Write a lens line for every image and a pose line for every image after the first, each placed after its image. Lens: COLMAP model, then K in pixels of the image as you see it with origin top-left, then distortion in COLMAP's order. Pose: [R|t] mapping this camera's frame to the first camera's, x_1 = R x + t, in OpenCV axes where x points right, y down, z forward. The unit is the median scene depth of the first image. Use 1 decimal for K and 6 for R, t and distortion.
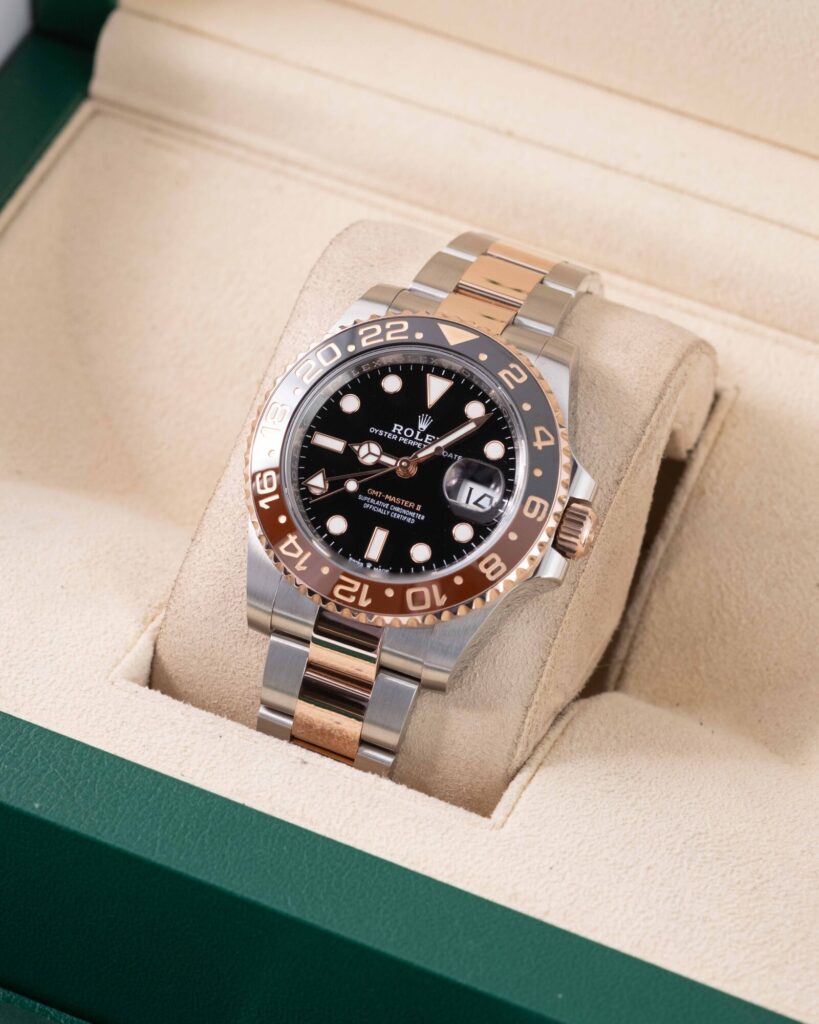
lens RADIAL K [[3899.2, 0, 409.5], [0, 3899.2, 512.0], [0, 0, 1]] dist [0.207952, 0.661248]
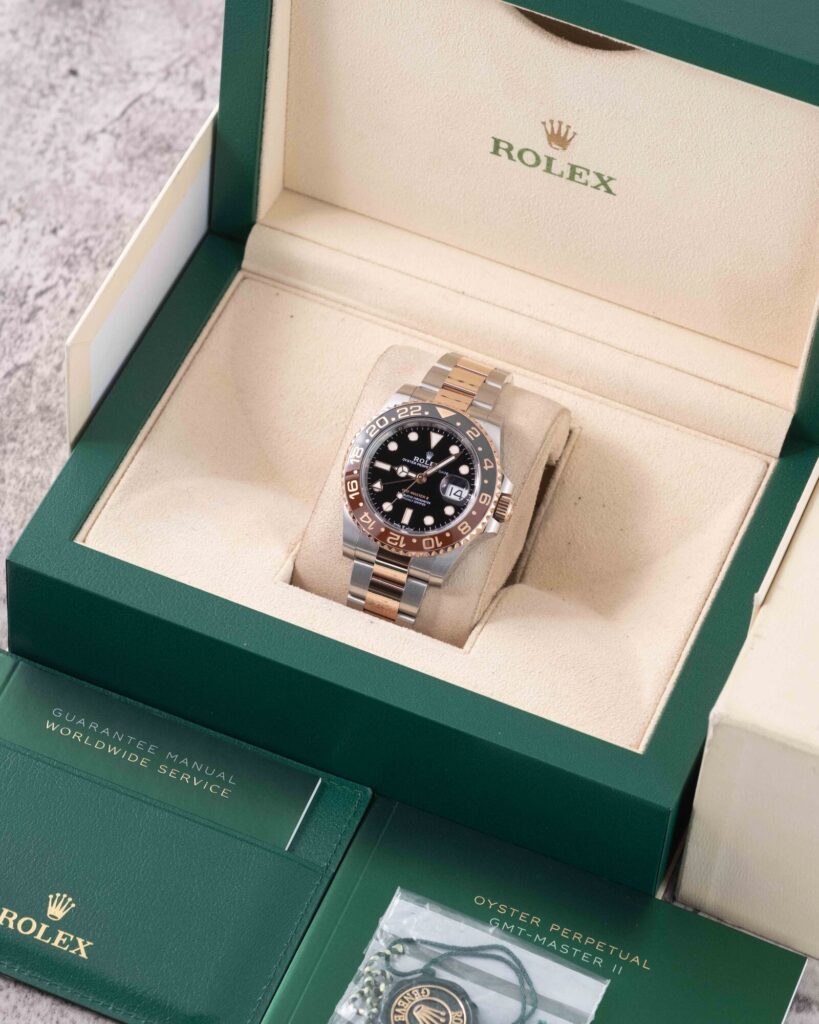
lens RADIAL K [[3899.2, 0, 409.5], [0, 3899.2, 512.0], [0, 0, 1]] dist [0.207952, 0.661248]
pose [[0.998821, -0.006161, 0.048145, -0.105139], [0.003289, 0.998222, 0.059516, -0.115162], [-0.048426, -0.059288, 0.997066, -1.036831]]
